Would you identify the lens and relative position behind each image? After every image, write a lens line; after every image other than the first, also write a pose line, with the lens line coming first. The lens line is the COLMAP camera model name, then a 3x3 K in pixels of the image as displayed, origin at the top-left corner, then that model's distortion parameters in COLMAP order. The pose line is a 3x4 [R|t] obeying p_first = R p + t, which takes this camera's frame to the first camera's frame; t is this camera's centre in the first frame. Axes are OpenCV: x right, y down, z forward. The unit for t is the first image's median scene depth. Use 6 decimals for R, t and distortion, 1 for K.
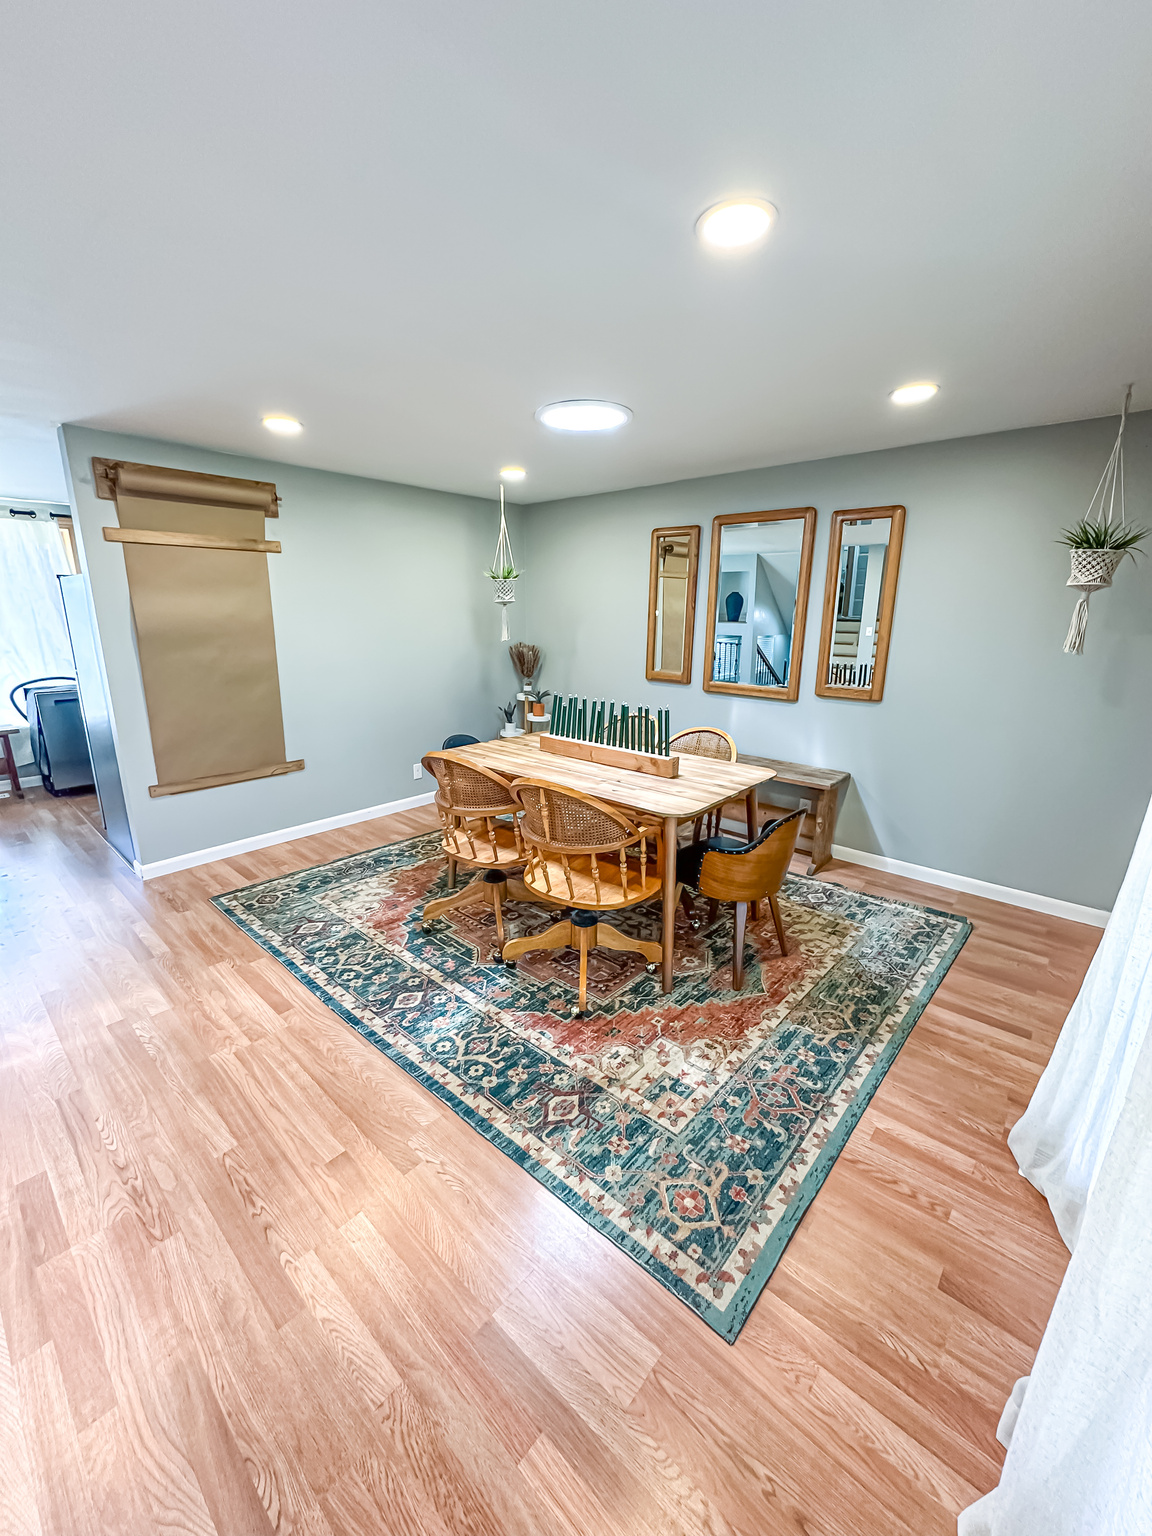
lens RADIAL K [[613.6, 0, 573.6], [0, 613.6, 769.1], [0, 0, 1]] dist [-0.003522, 0.000463]
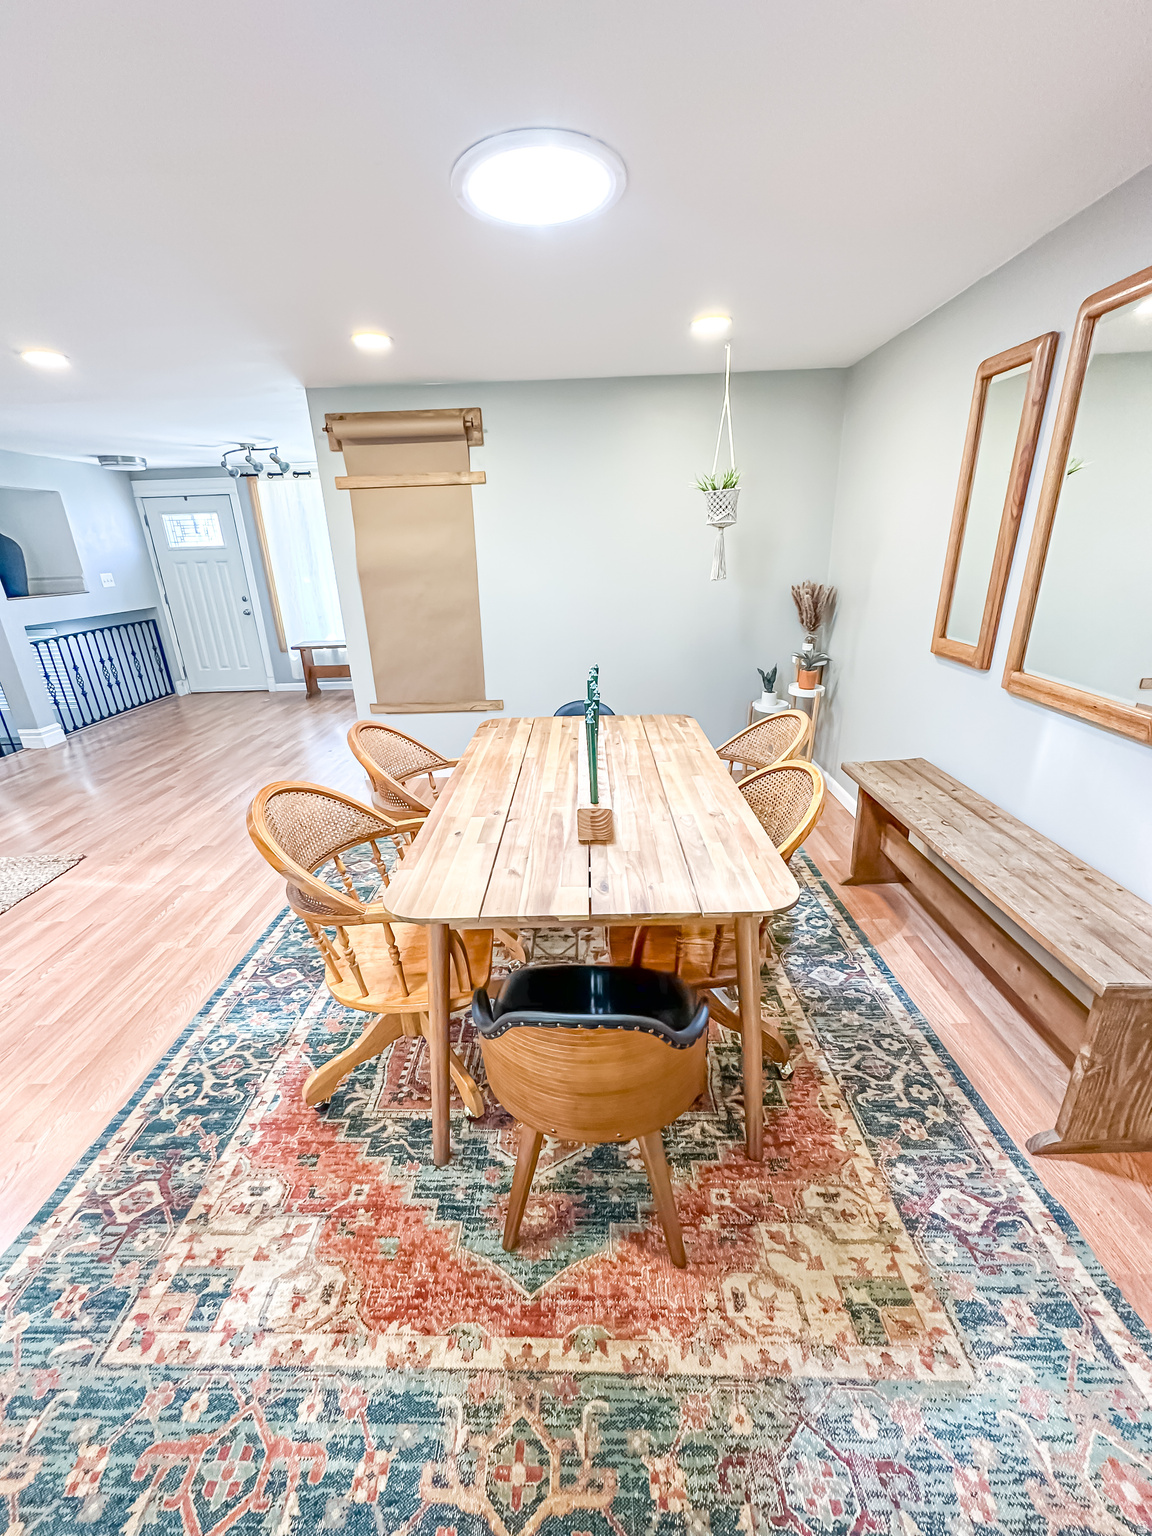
lens RADIAL K [[613.6, 0, 577.5], [0, 613.6, 766.5], [0, 0, 1]] dist [-0.003522, 0.000463]
pose [[0.656832, 0.233453, -0.716988, 0.620997], [-0.155211, 0.972363, 0.174415, -0.171017], [0.737890, -0.003277, 0.674913, 0.698417]]
